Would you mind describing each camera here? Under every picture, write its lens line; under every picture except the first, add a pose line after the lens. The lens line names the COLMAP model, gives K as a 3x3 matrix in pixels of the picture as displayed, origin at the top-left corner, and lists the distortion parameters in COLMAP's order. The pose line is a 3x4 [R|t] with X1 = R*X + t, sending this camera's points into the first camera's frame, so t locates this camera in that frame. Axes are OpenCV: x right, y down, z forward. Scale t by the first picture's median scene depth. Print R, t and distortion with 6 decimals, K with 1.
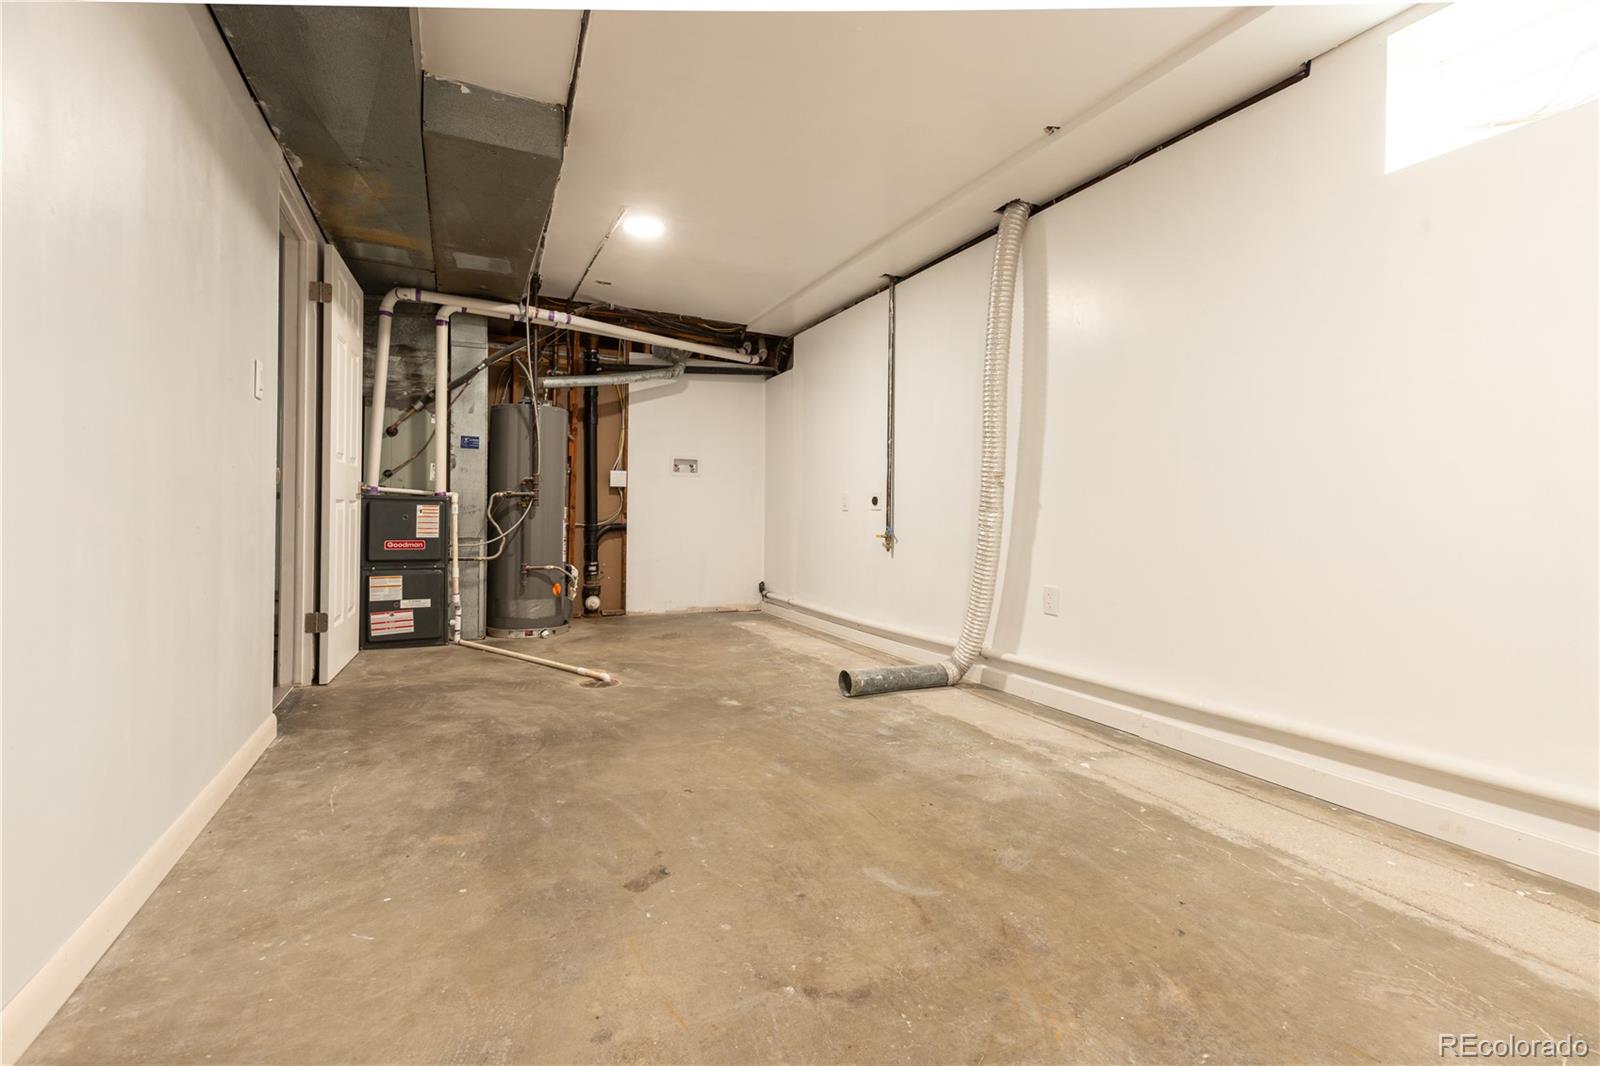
lens RADIAL K [[716.5, 0, 800.0], [0, 716.5, 533.0], [0, 0, 1]] dist [-0.001780, -0.000023]
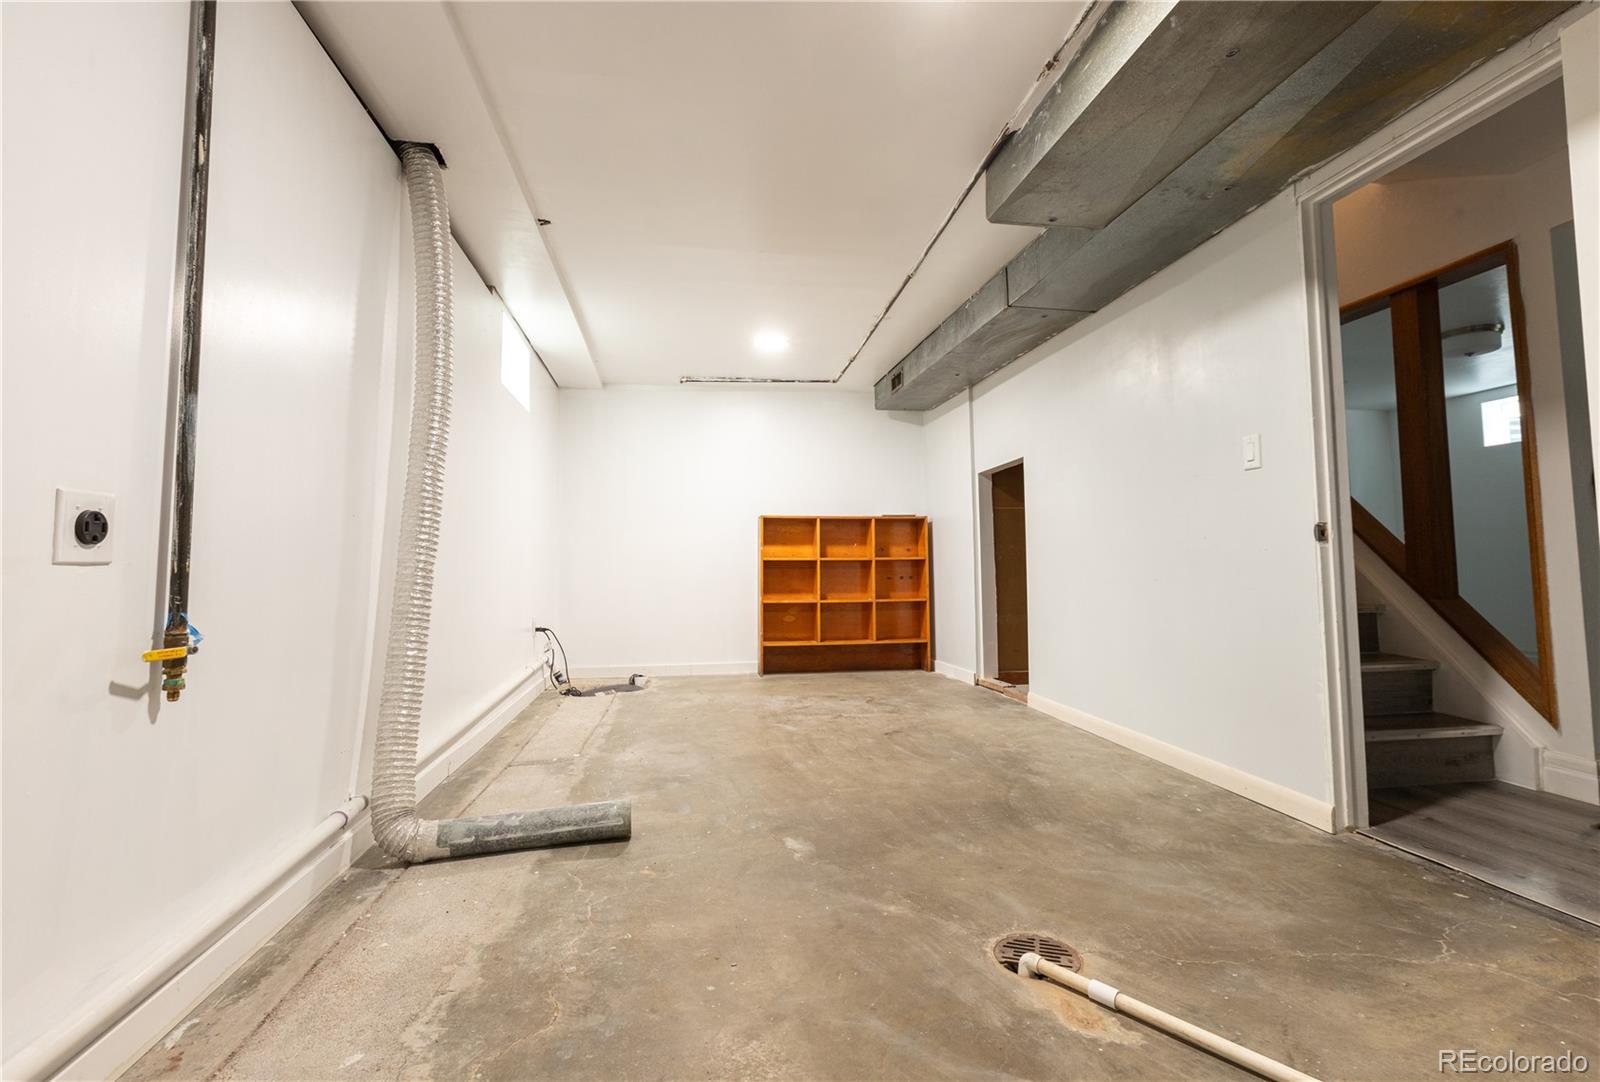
lens RADIAL K [[763.6, 0, 800.0], [0, 763.6, 541.0], [0, 0, 1]] dist [-0.000294, -0.000097]
pose [[-0.955922, 0.005412, 0.293572, -0.380782], [-0.000010, 0.999829, -0.018466, -0.049883], [-0.293622, -0.017655, -0.955759, 2.028189]]
